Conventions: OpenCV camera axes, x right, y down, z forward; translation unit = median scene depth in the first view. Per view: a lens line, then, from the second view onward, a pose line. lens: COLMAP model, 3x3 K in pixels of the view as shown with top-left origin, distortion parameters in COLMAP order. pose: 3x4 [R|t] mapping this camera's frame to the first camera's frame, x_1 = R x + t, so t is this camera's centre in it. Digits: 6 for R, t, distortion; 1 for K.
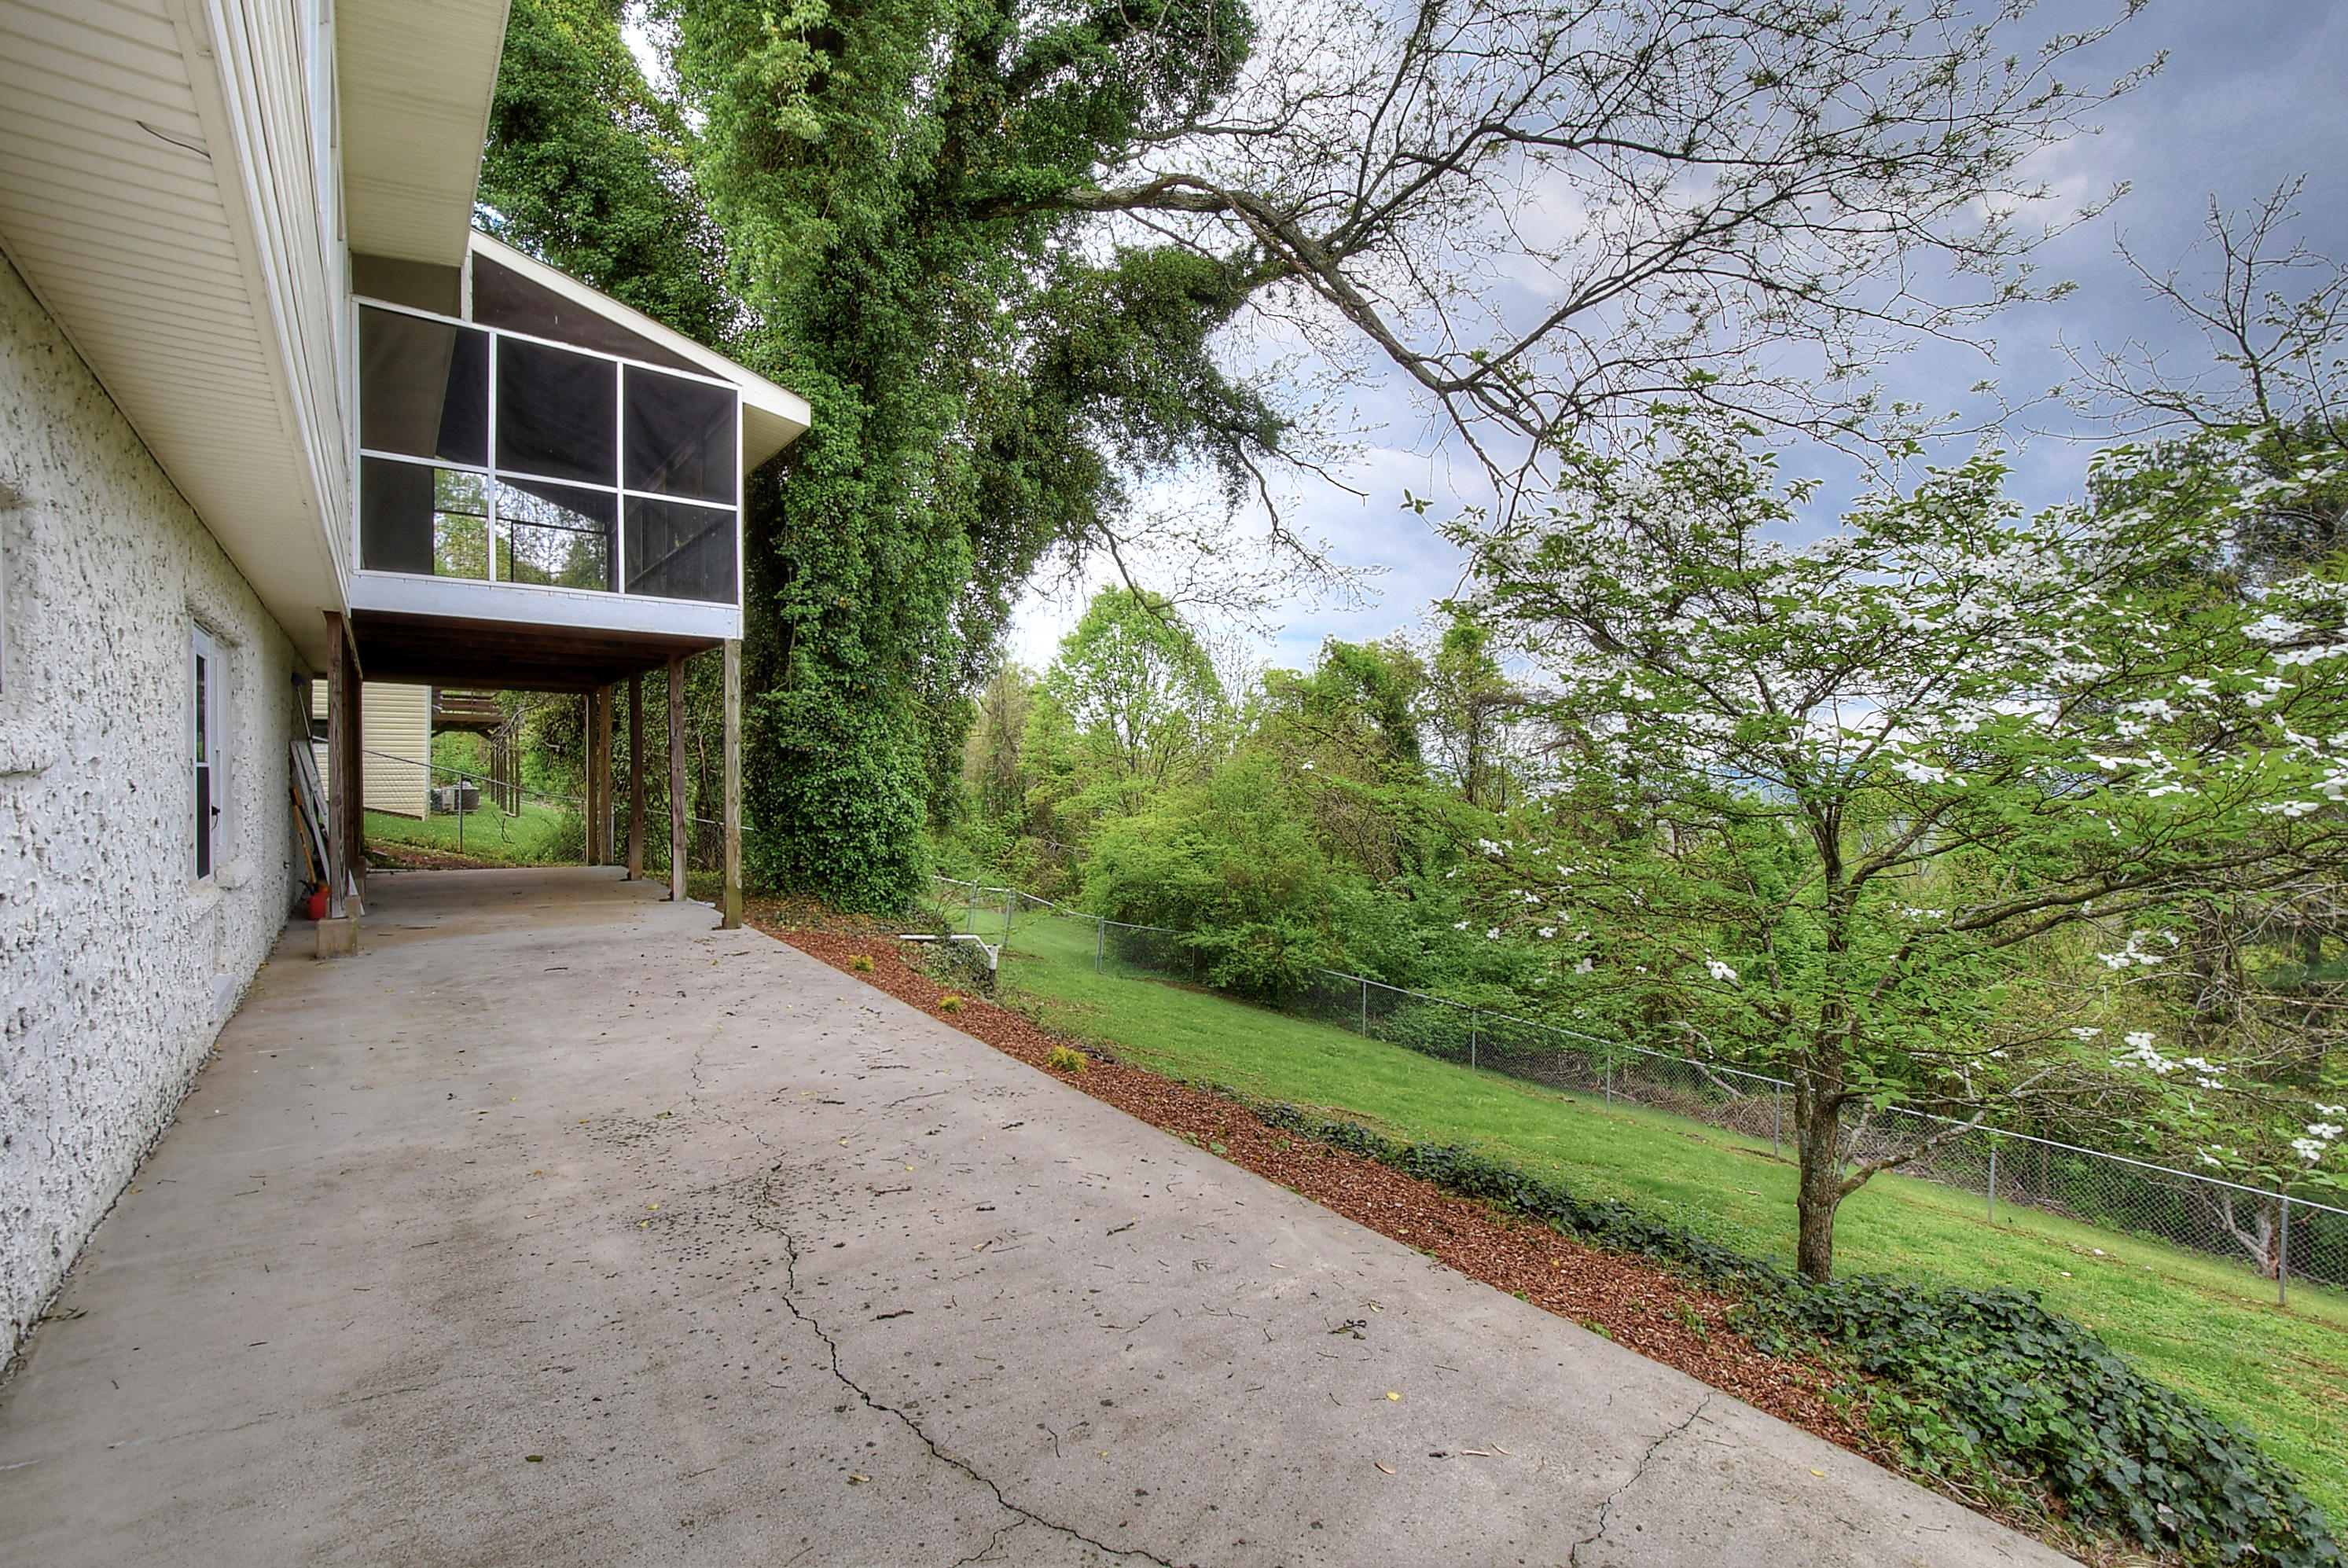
lens RADIAL K [[1028.8, 0, 1177.0], [0, 1028.8, 767.3], [0, 0, 1]] dist [-0.002646, -0.003070]
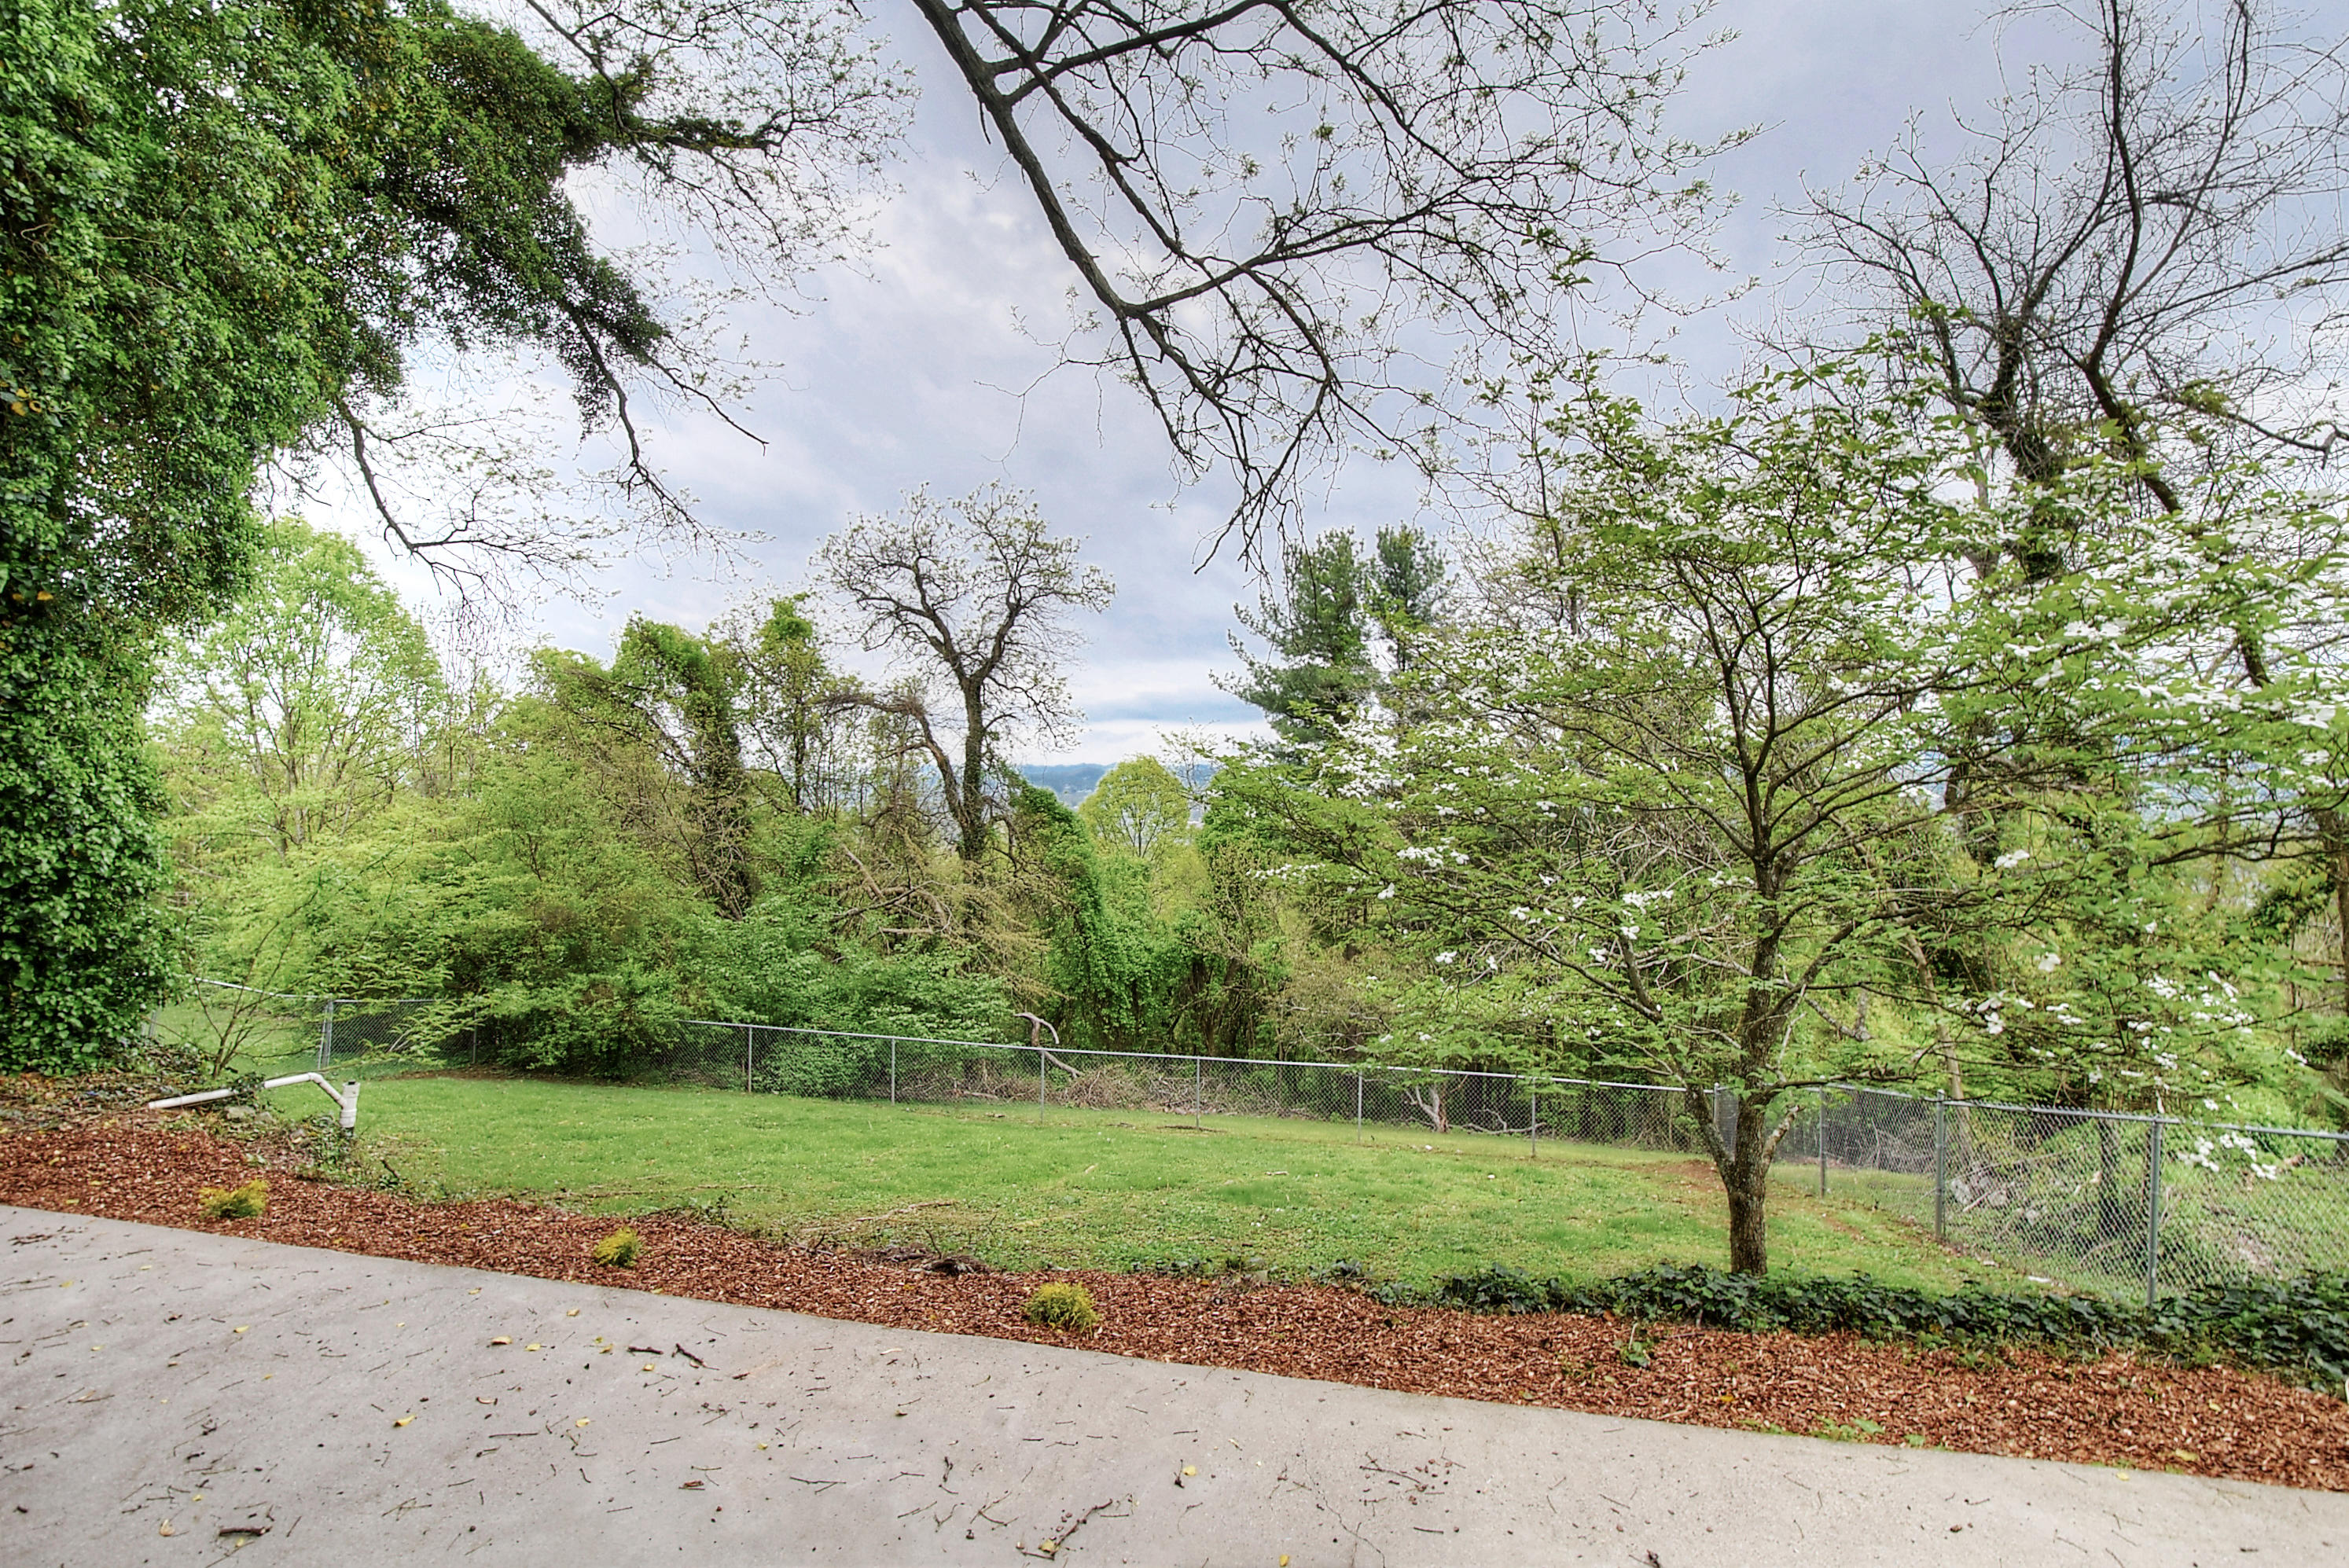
lens RADIAL K [[1027.5, 0, 1167.1], [0, 1027.5, 775.4], [0, 0, 1]] dist [-0.001325, -0.002497]
pose [[0.753610, -0.005265, 0.657301, -0.107810], [0.003802, 0.999986, 0.003651, 0.002207], [-0.657311, -0.000252, 0.753620, 0.146080]]
